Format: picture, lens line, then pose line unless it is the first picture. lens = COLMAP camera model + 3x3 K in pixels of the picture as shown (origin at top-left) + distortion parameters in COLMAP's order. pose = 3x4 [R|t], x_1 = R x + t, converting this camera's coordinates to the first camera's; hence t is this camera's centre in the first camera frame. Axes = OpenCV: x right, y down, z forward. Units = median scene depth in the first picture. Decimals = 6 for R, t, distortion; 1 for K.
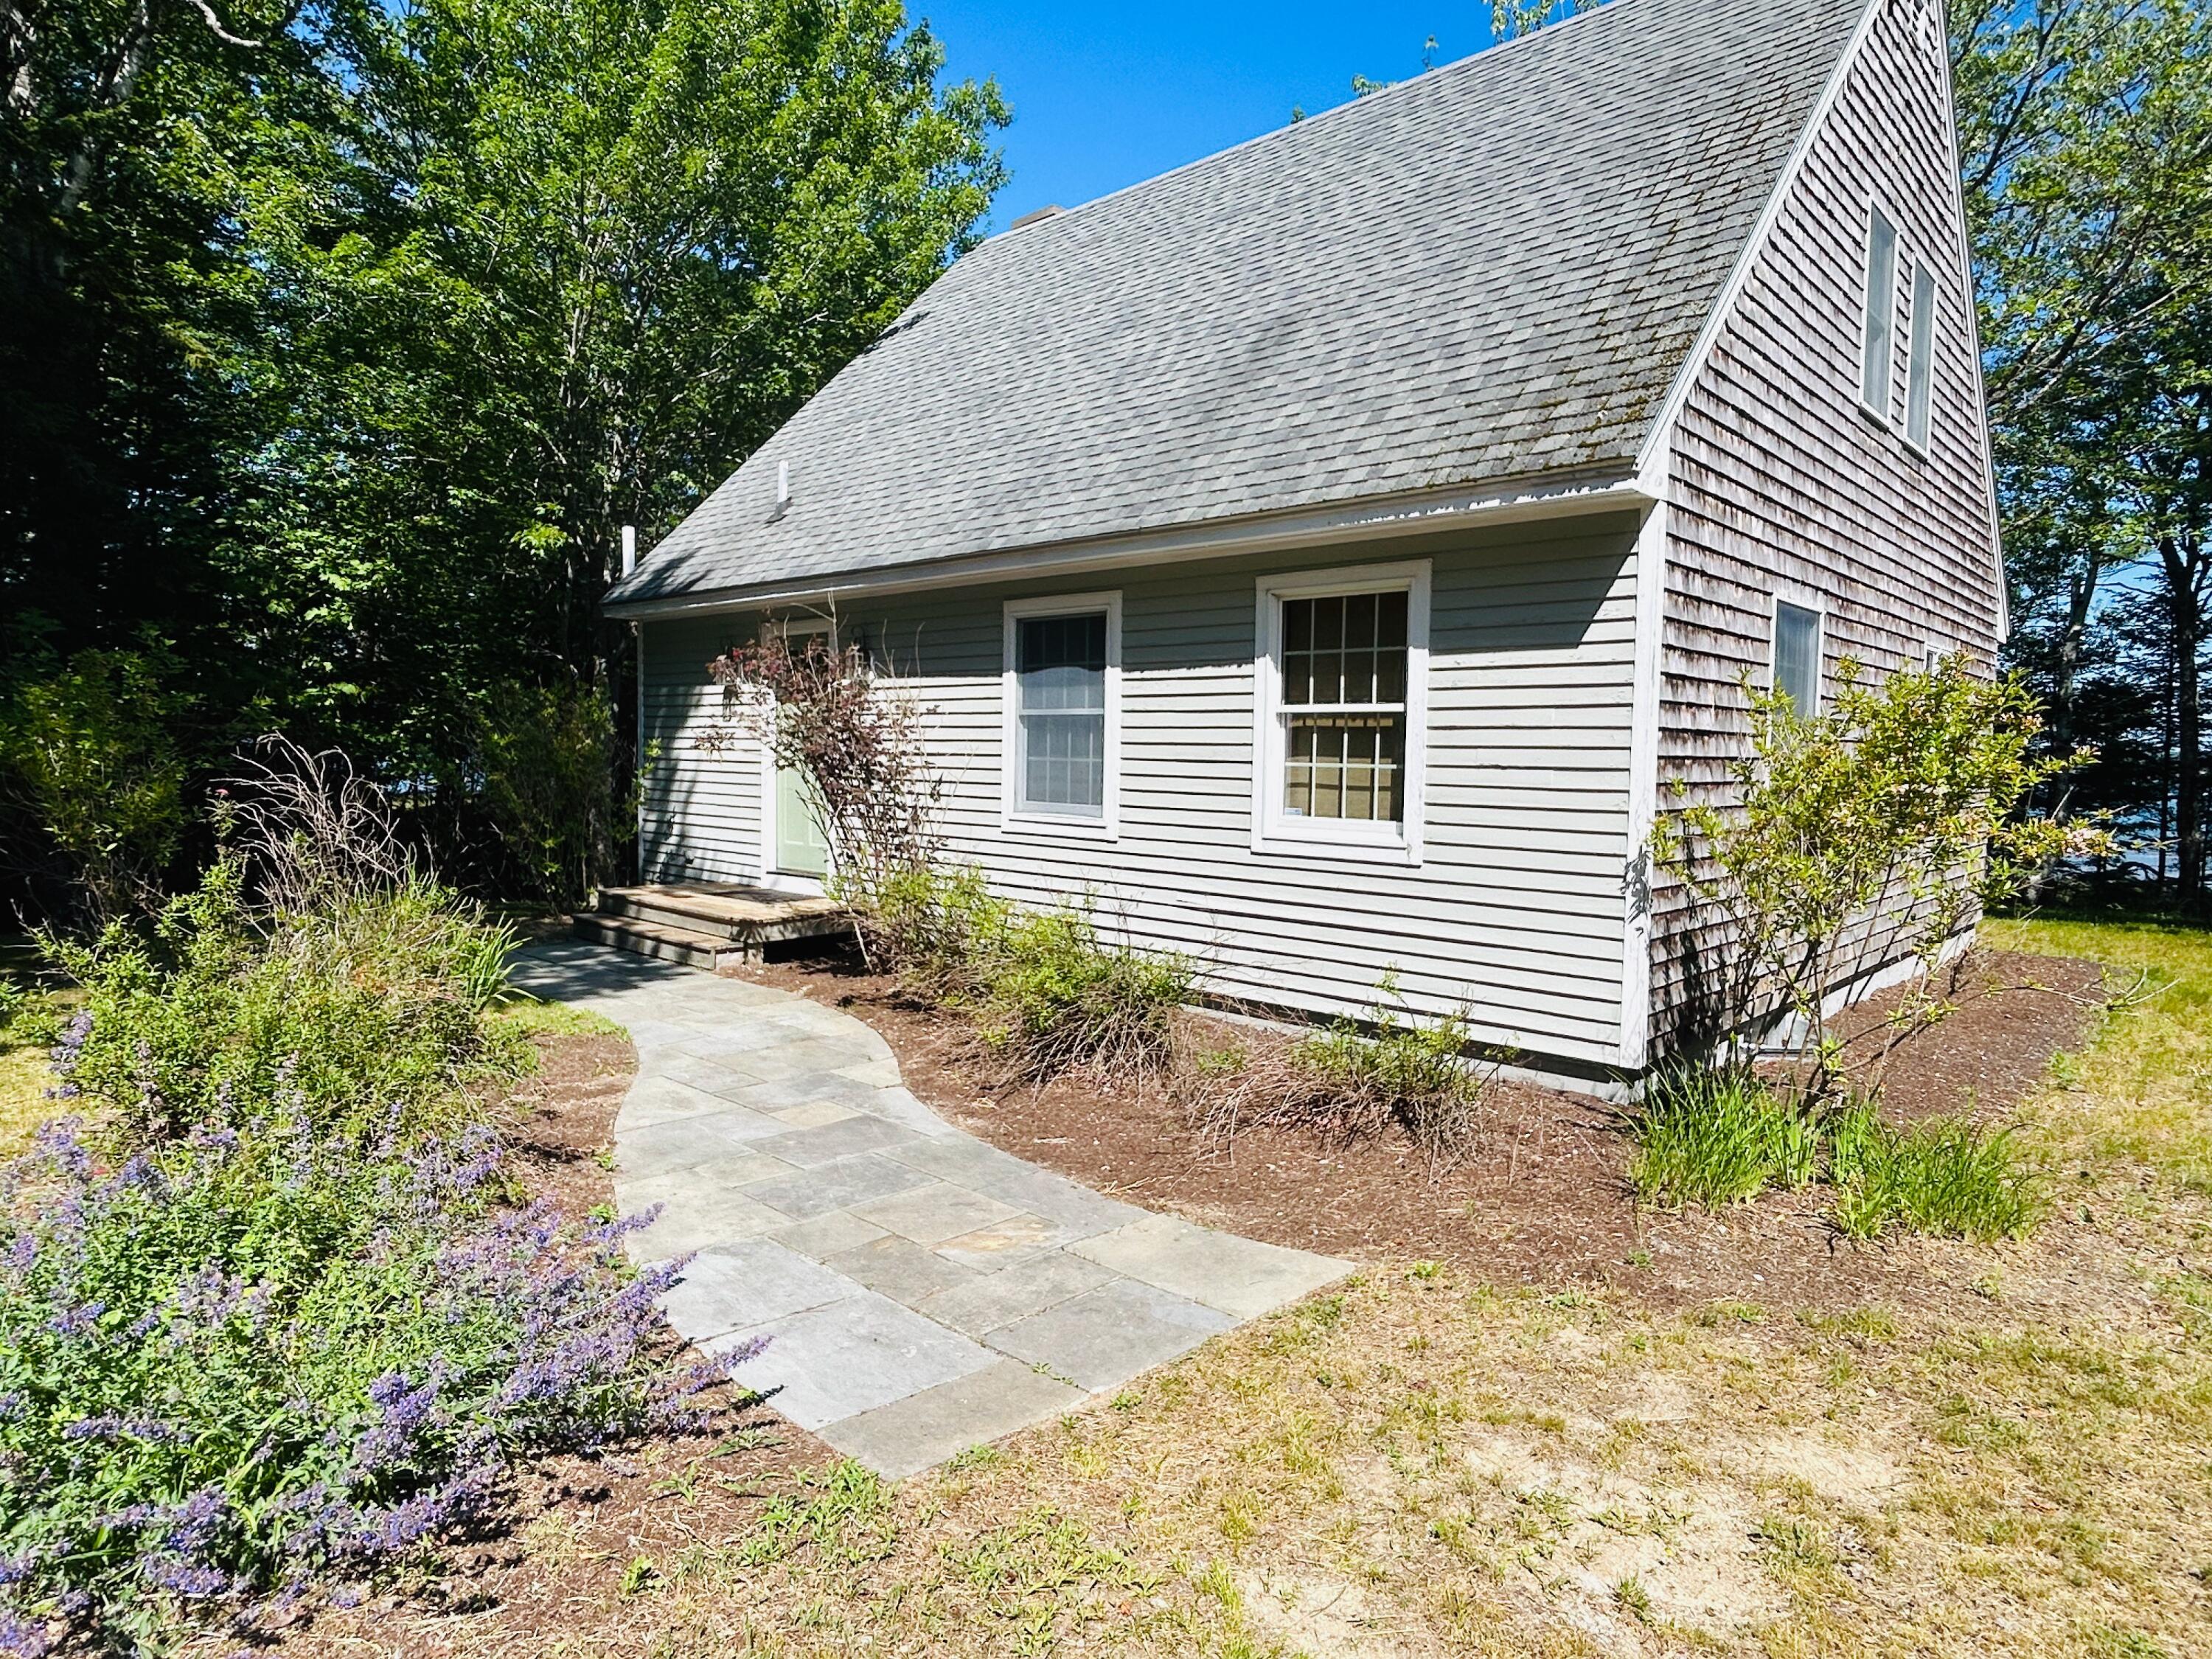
lens RADIAL K [[1275.2, 0, 1106.0], [0, 1275.2, 829.5], [0, 0, 1]] dist [0.005659, 0.001753]
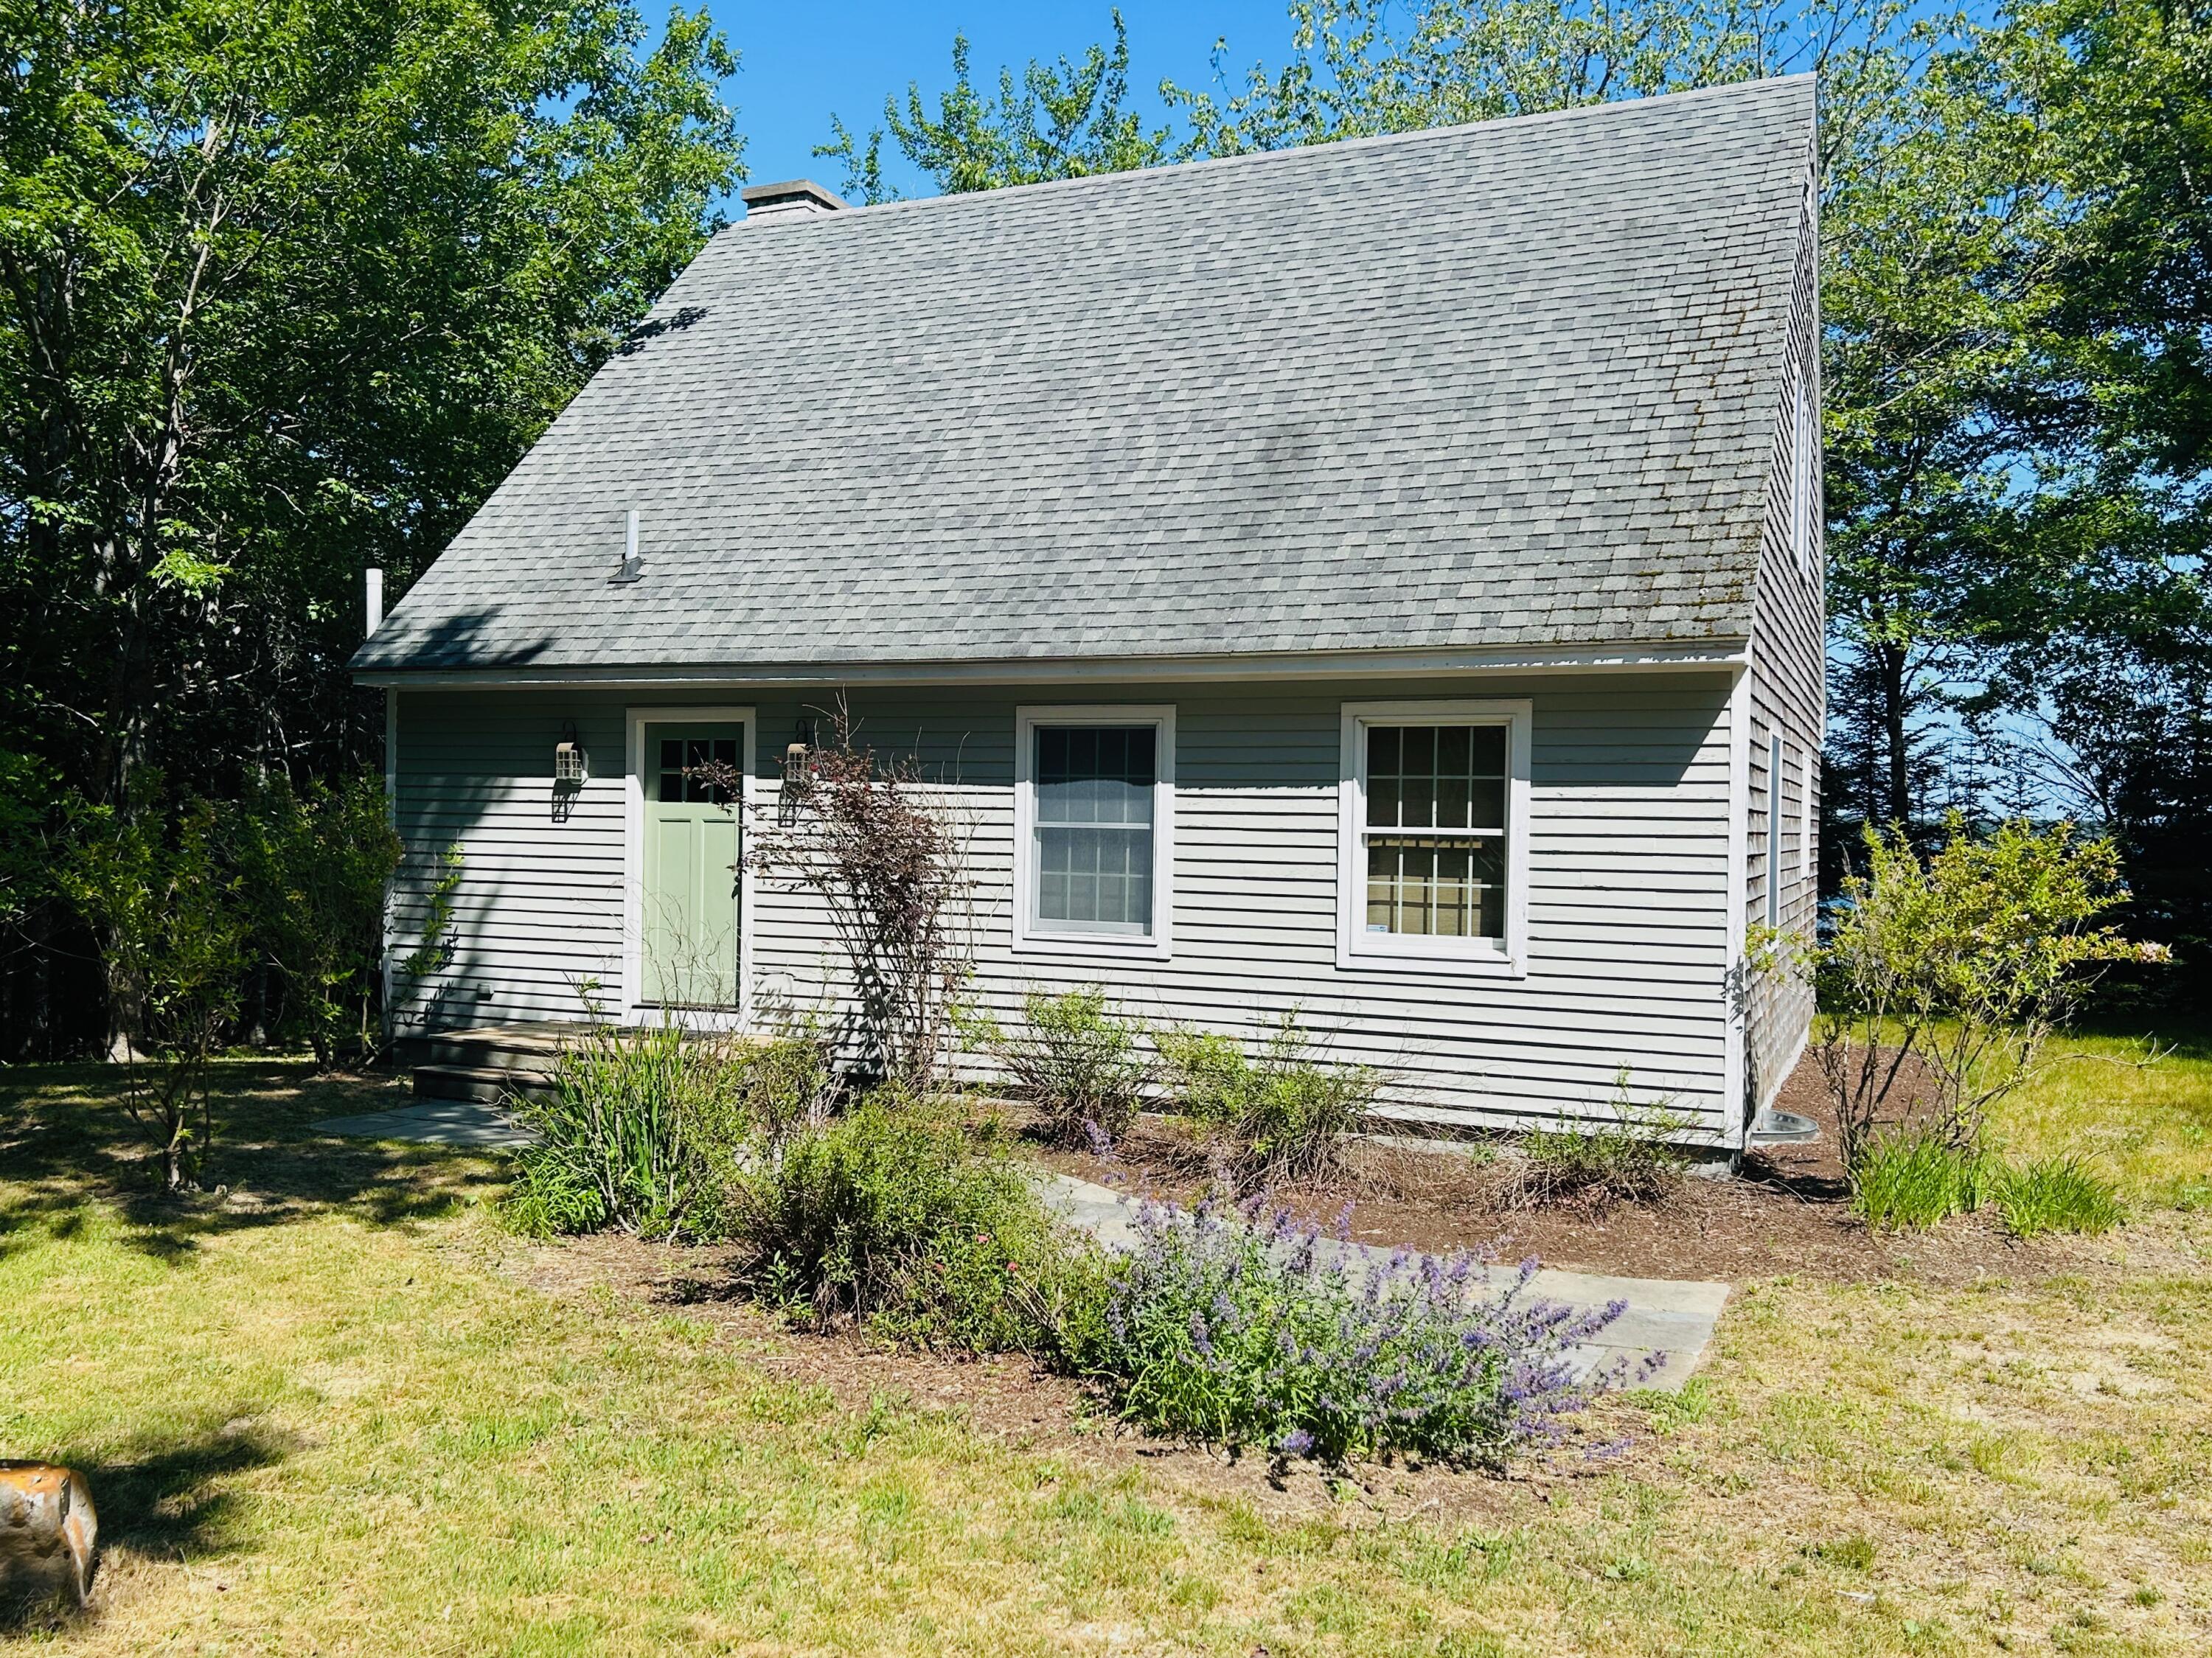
lens RADIAL K [[1770.7, 0, 1101.1], [0, 1770.7, 859.5], [0, 0, 1]] dist [0.124778, -0.201566]
pose [[0.947223, -0.007017, 0.320497, -0.527344], [0.018753, 0.999261, -0.033544, -0.025663], [-0.320025, 0.037784, 0.946655, -0.298884]]
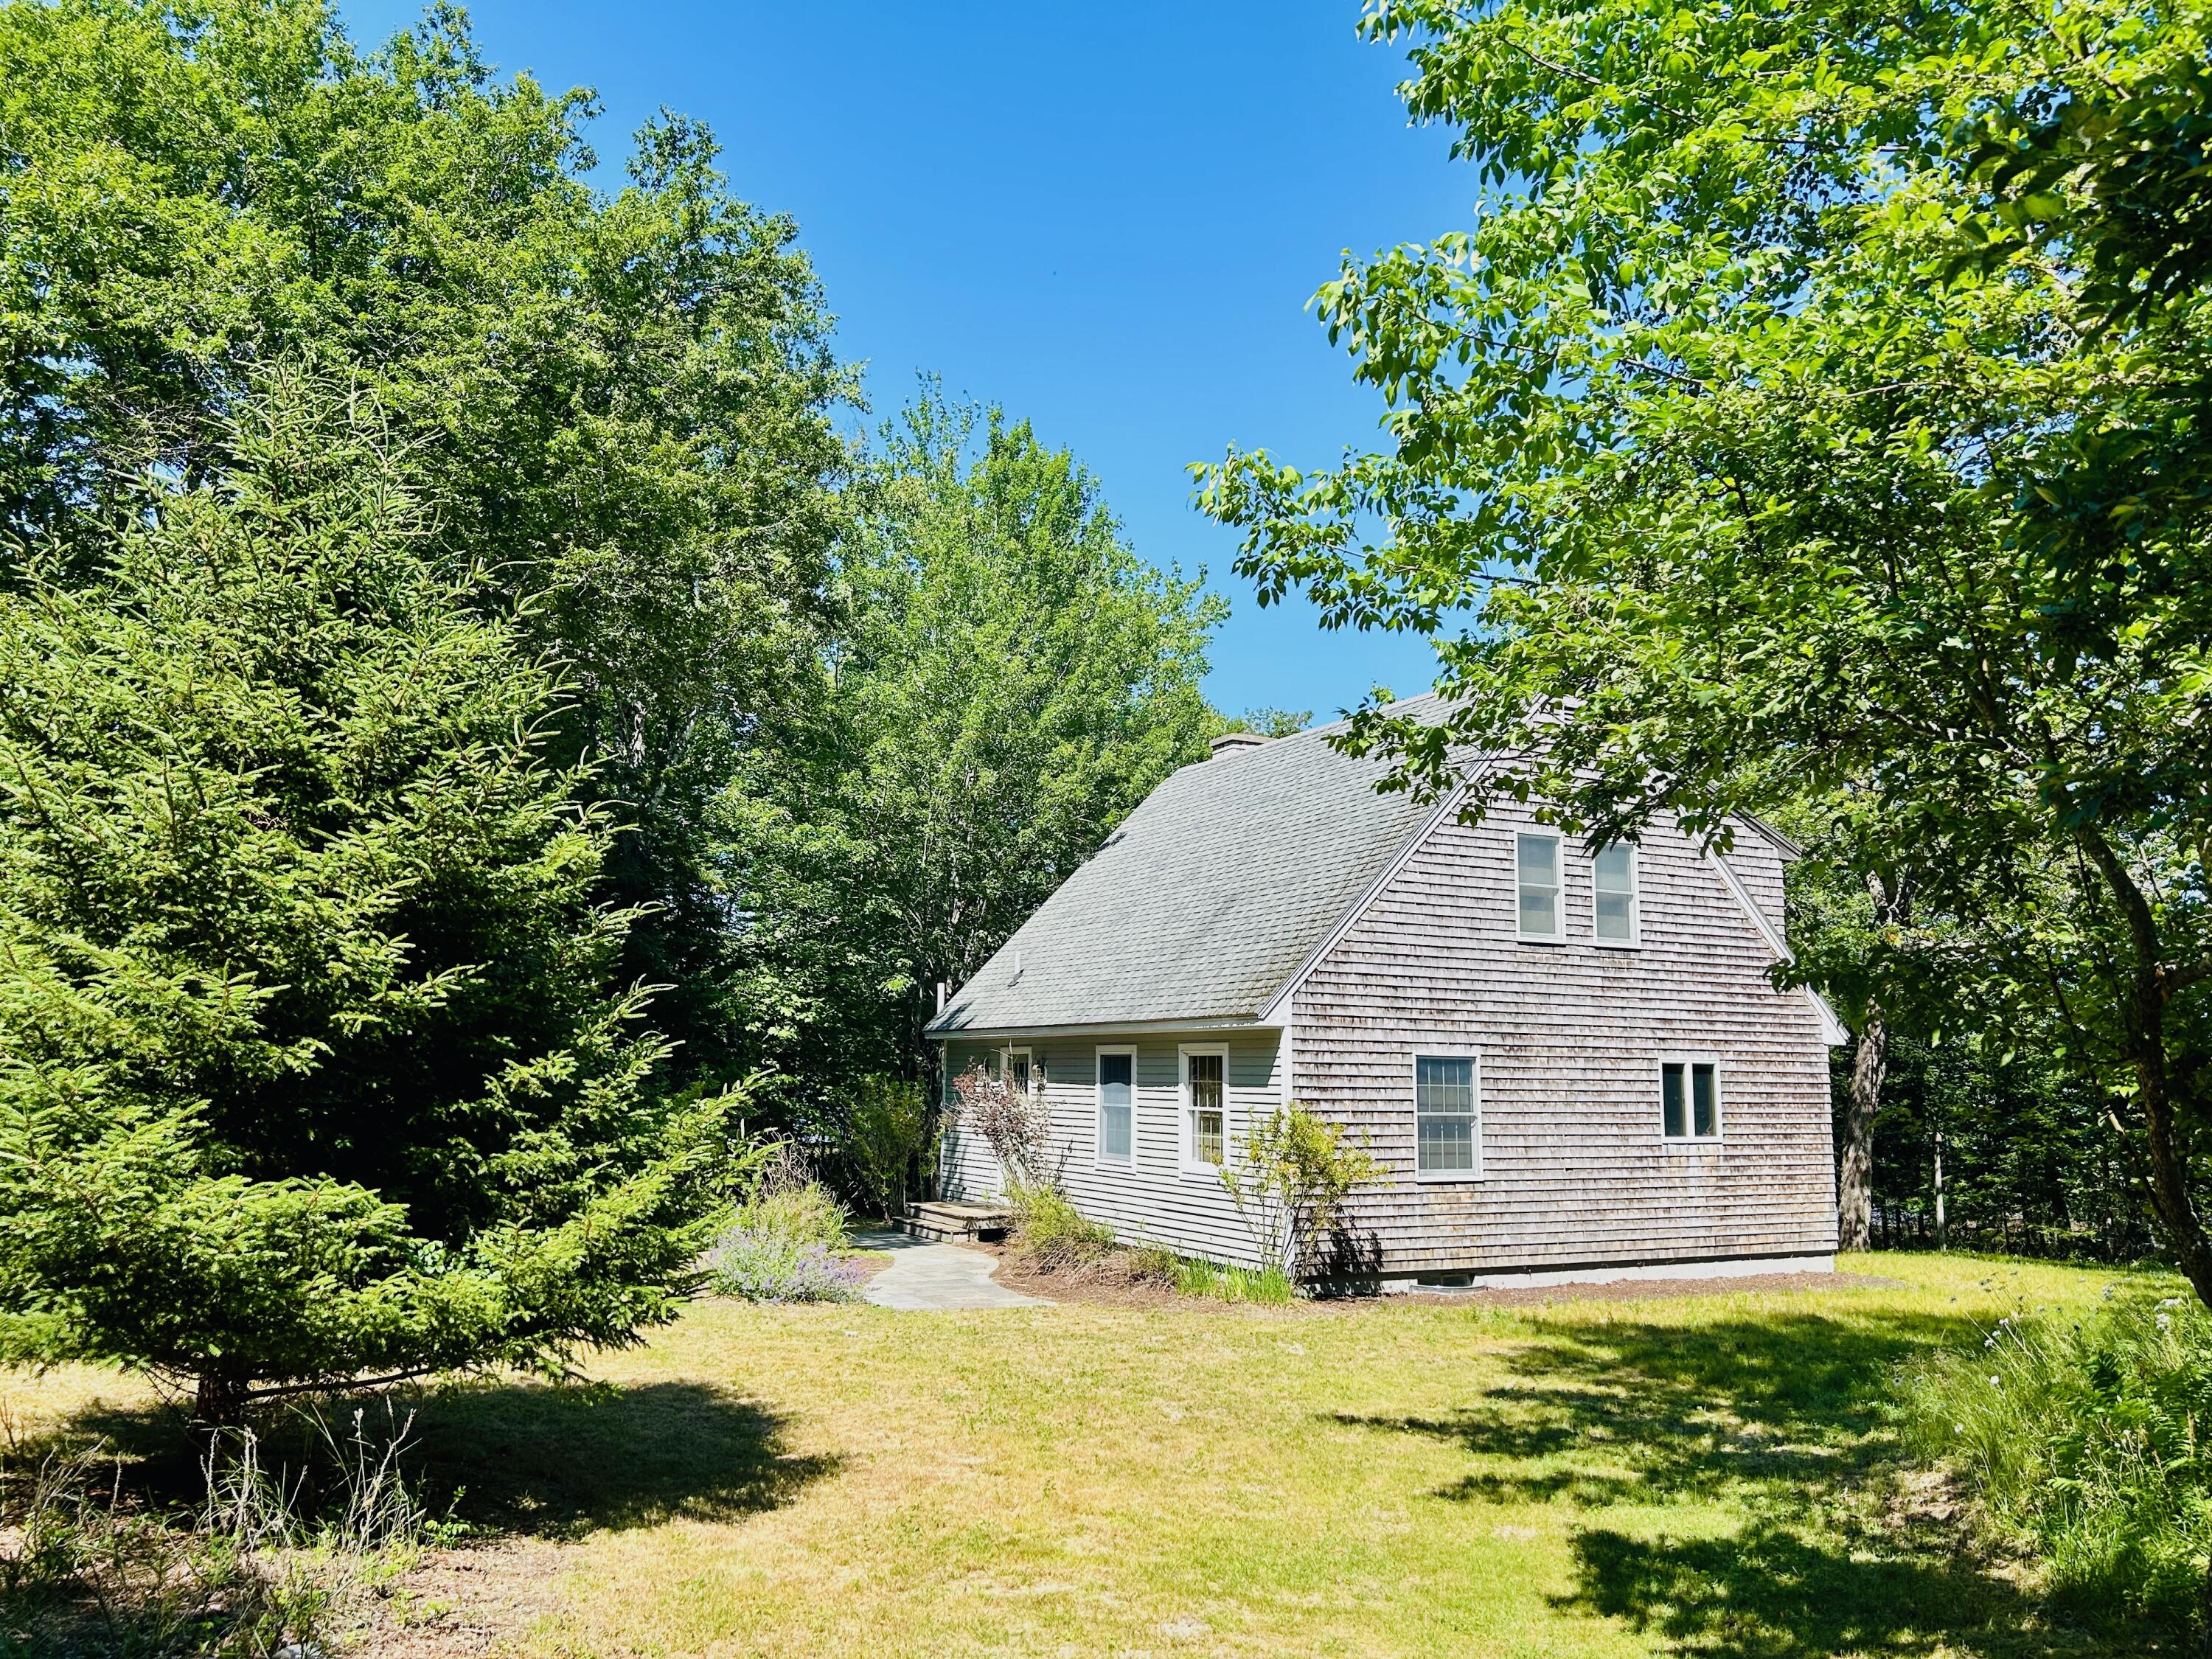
lens RADIAL K [[1517.1, 0, 1106.0], [0, 1517.1, 829.5], [0, 0, 1]] dist [0.062754, 0.000068]
pose [[0.948711, -0.061999, -0.310006, 0.796258], [-0.008741, 0.975063, -0.221757, 0.012829], [0.316024, 0.213093, 0.924511, -1.413938]]
